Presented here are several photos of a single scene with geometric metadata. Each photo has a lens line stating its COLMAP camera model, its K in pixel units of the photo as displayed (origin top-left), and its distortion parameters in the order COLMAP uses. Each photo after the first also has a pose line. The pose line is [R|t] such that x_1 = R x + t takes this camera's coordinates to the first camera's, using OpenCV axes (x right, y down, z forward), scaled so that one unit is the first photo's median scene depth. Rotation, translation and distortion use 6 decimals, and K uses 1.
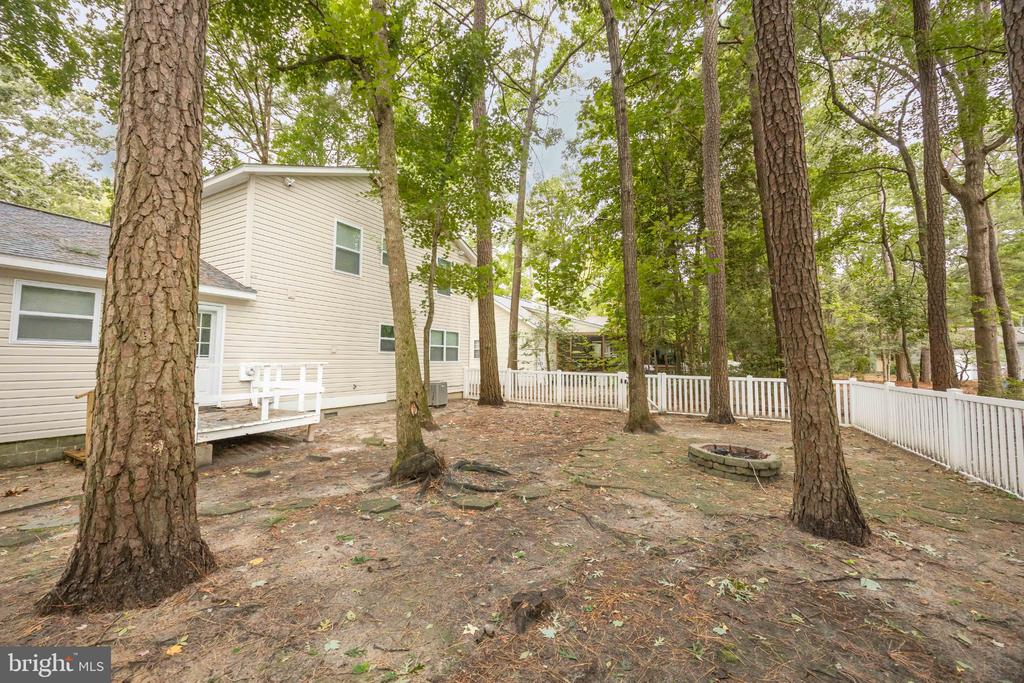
lens RADIAL K [[389.5, 0, 510.3], [0, 389.5, 337.8], [0, 0, 1]] dist [0.000337, -0.000253]
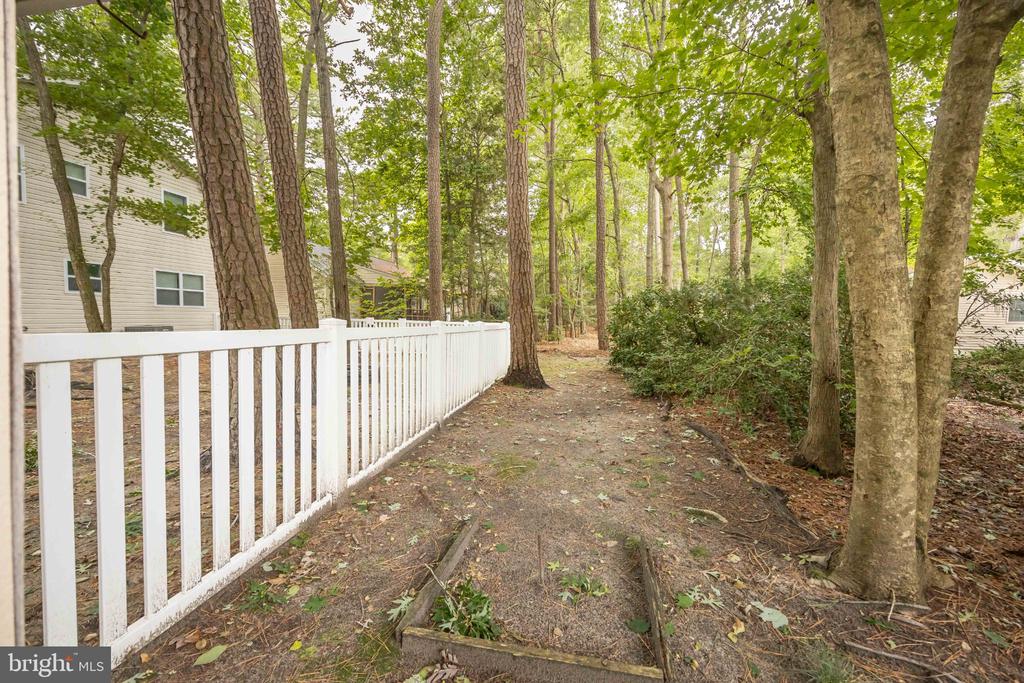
lens RADIAL K [[396.1, 0, 512.0], [0, 396.1, 341.5], [0, 0, 1]] dist [0.000314, 0.000006]
pose [[0.929402, -0.014304, 0.368793, 0.437080], [-0.031133, 0.992649, 0.116959, 0.019605], [-0.367754, -0.120184, 0.922124, -0.347690]]
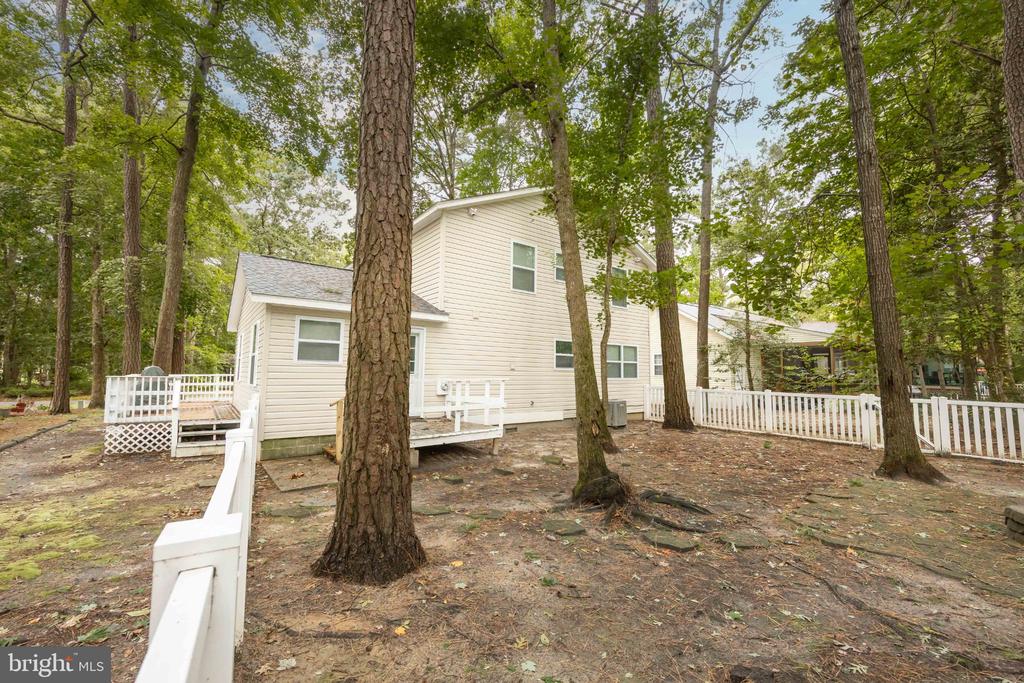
lens RADIAL K [[413.0, 0, 512.0], [0, 413.0, 341.5], [0, 0, 1]] dist [0.002804, 0.000348]
pose [[0.913289, -0.031713, -0.406076, -0.014689], [0.019689, 0.999236, -0.033754, 0.001839], [0.406836, 0.022832, 0.913216, 0.003639]]
